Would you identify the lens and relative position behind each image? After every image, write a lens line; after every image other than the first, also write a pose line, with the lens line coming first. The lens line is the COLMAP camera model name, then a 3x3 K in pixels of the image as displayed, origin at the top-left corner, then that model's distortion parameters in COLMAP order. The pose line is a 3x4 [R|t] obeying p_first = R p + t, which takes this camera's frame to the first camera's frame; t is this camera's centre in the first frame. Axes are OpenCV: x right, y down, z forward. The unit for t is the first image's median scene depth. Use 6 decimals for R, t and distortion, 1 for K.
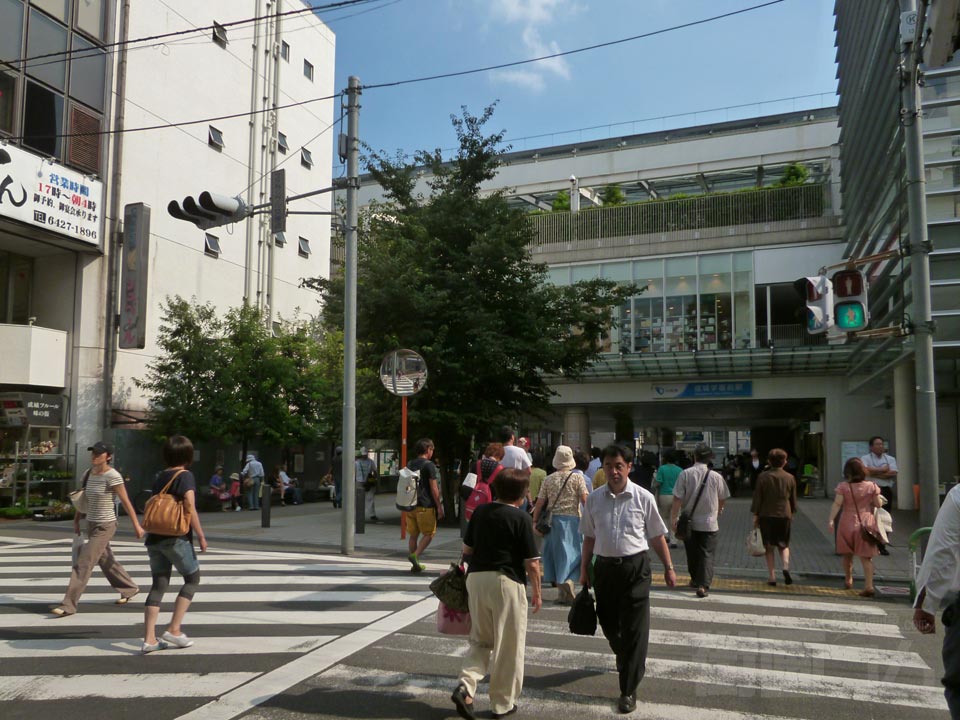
lens RADIAL K [[724.2, 0, 479.1], [0, 724.2, 407.0], [0, 0, 1]] dist [-0.026276, 0.006543]
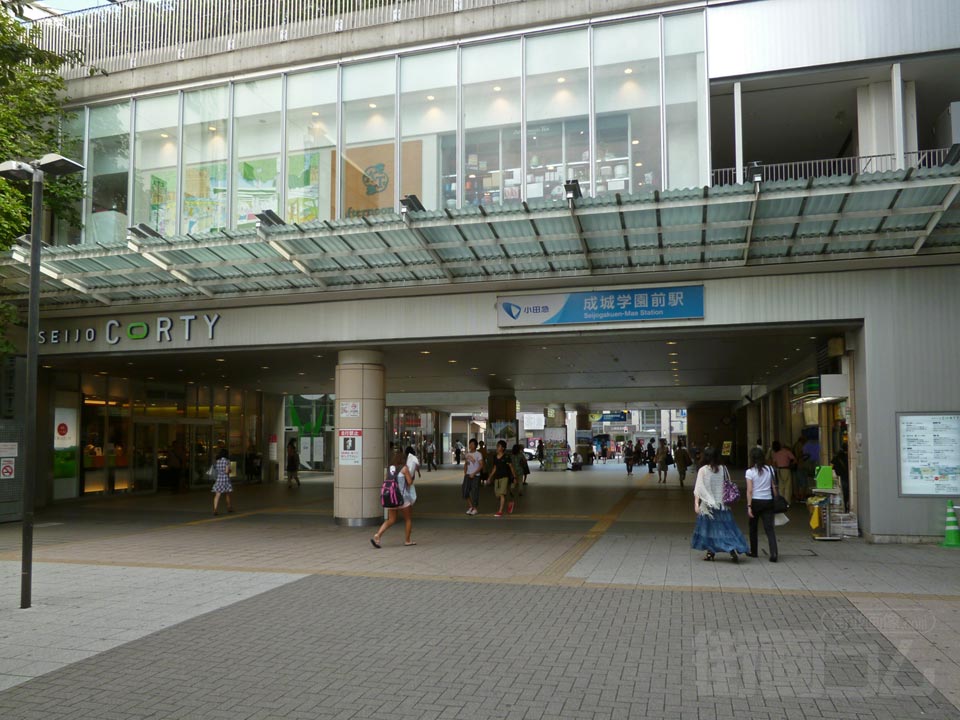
lens RADIAL K [[724.2, 0, 479.1], [0, 724.2, 407.0], [0, 0, 1]] dist [-0.026276, 0.006543]
pose [[0.996332, -0.006051, 0.085354, 0.191510], [0.004258, 0.999767, 0.021178, 0.030752], [-0.085462, -0.020736, 0.996126, 0.541061]]
